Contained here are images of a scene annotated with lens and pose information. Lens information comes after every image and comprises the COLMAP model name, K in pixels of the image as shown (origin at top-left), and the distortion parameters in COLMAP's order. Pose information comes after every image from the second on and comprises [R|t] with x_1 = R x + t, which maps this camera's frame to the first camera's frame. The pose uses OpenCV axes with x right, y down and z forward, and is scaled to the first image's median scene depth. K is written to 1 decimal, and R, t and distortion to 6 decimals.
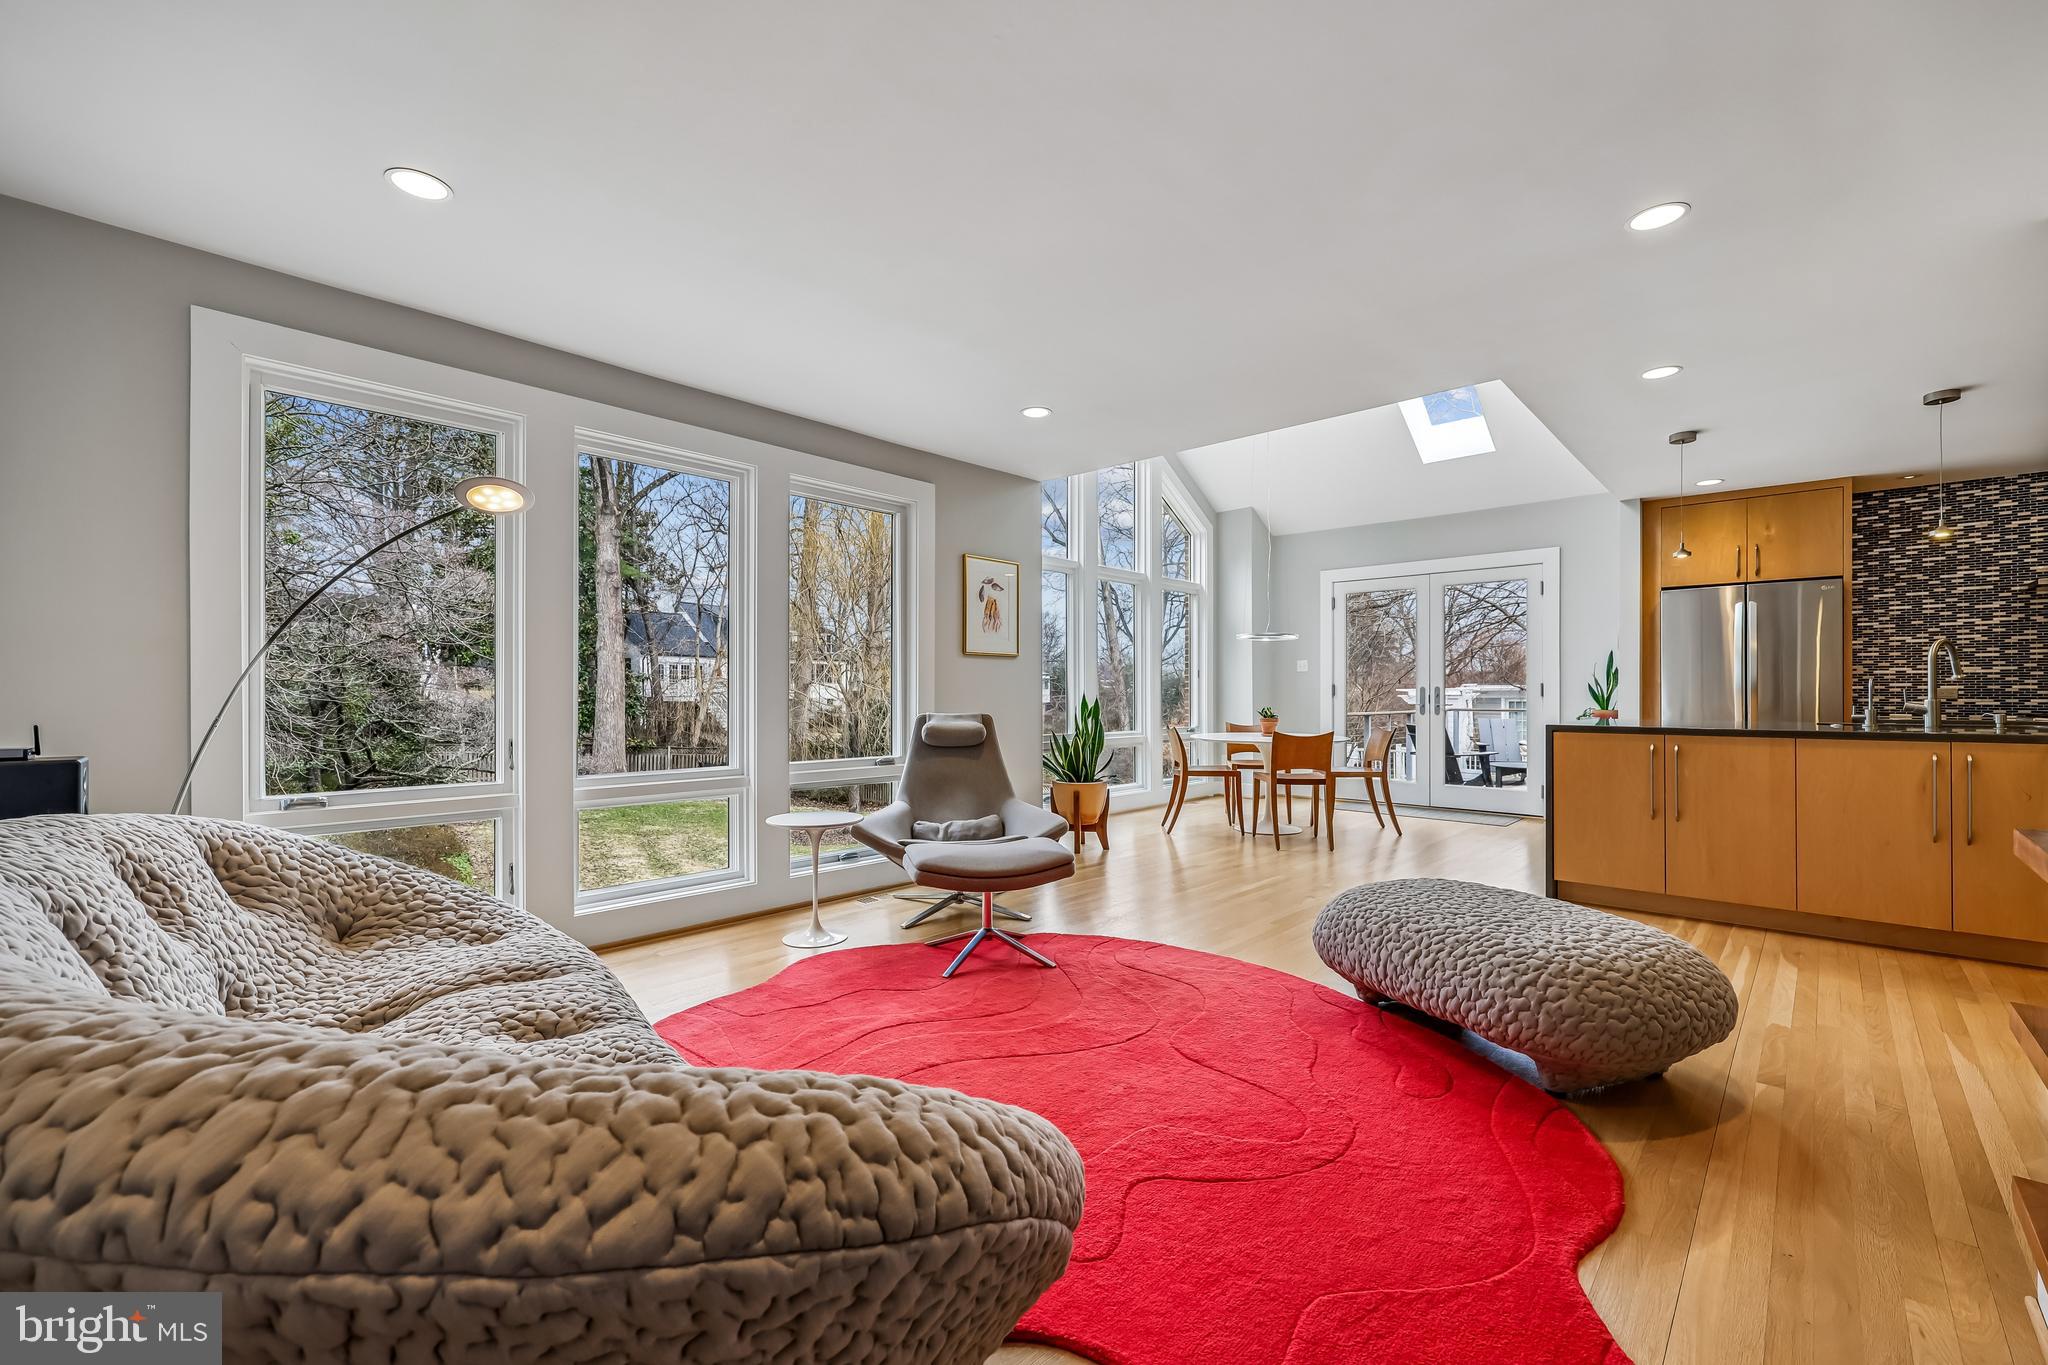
lens RADIAL K [[827.4, 0, 1031.2], [0, 827.4, 691.0], [0, 0, 1]] dist [0.000421, -0.000320]
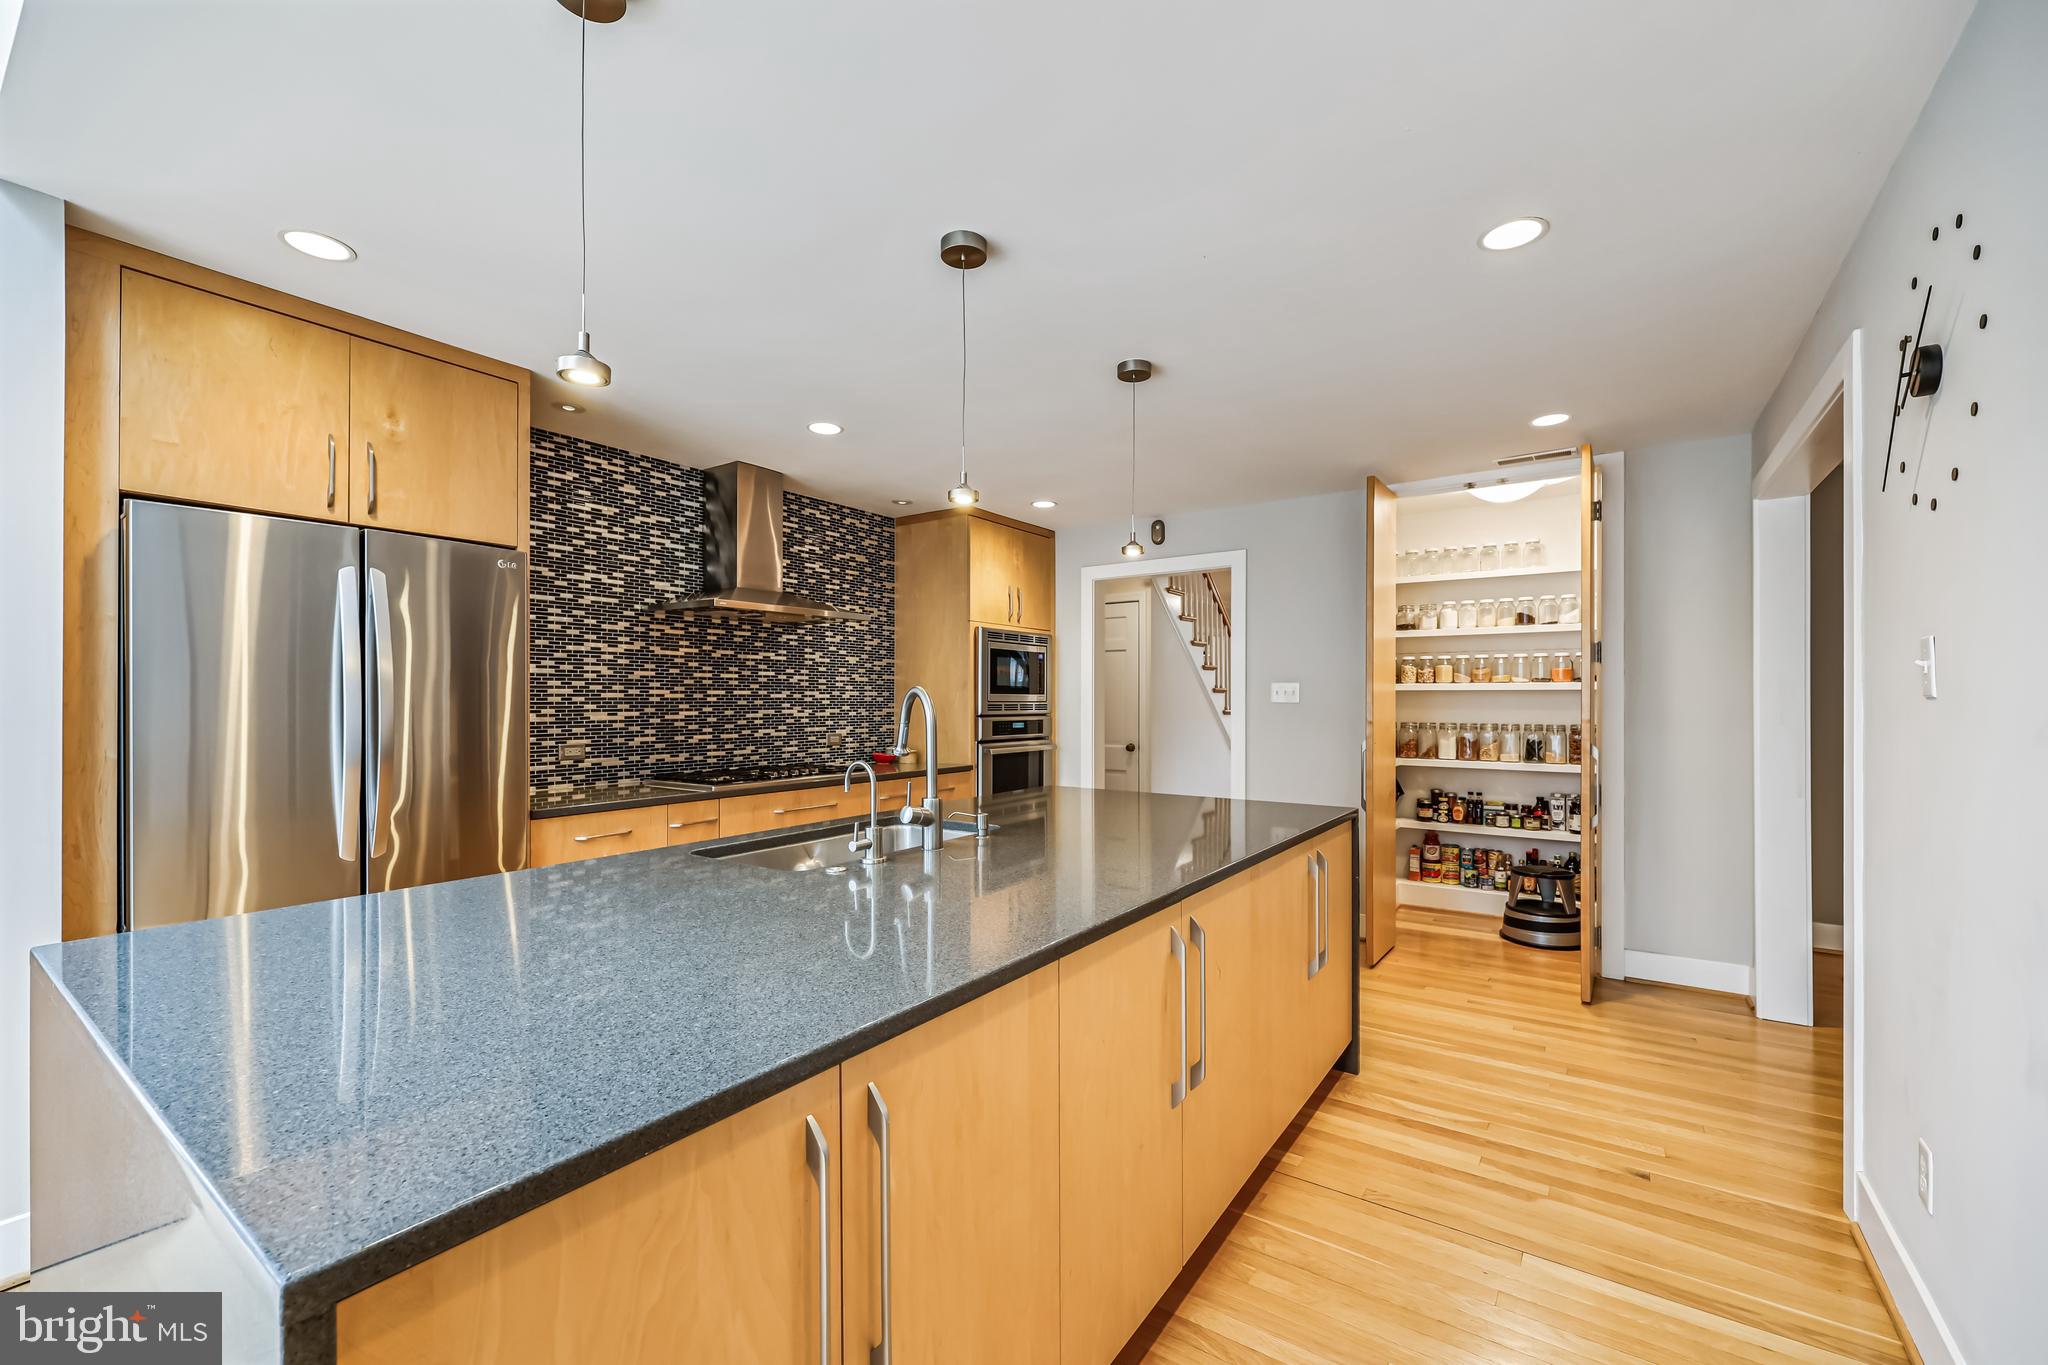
lens RADIAL K [[827.4, 0, 1028.9], [0, 827.4, 698.9], [0, 0, 1]] dist [0.000421, -0.000320]
pose [[-0.140865, 0.001839, 0.990027, 0.387661], [-0.000374, 0.999998, -0.001911, -0.038354], [-0.990029, -0.000639, -0.140864, 0.723556]]
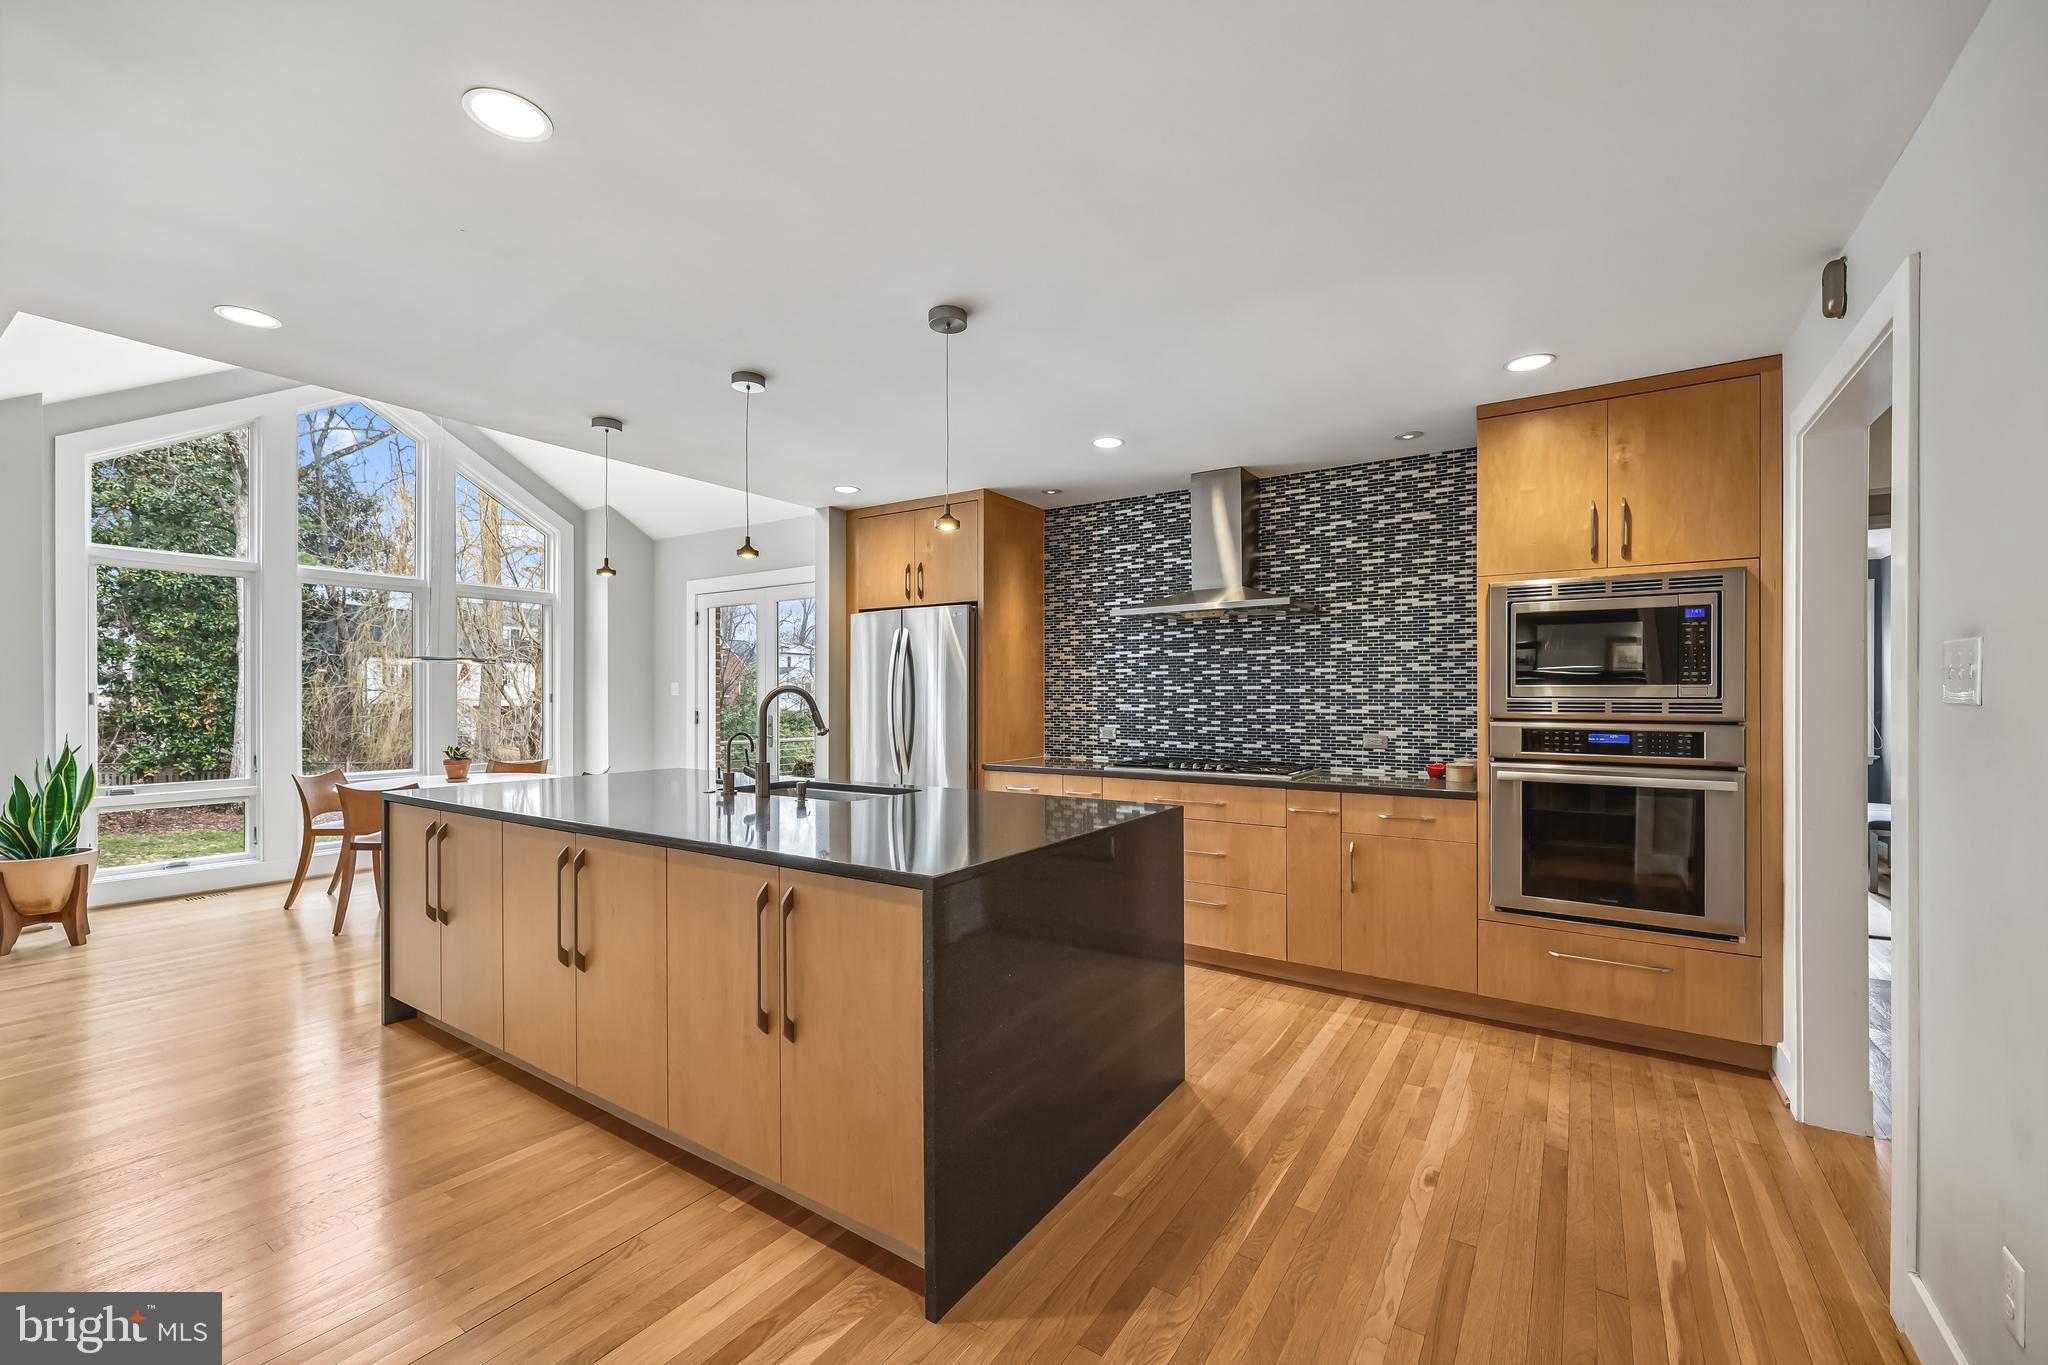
lens RADIAL K [[827.4, 0, 1031.0], [0, 827.4, 695.7], [0, 0, 1]] dist [0.000421, -0.000320]
pose [[0.985668, 0.001448, 0.168692, 0.862787], [-0.001499, 0.999999, 0.000174, -0.037721], [-0.168692, -0.000424, 0.985669, 0.120185]]
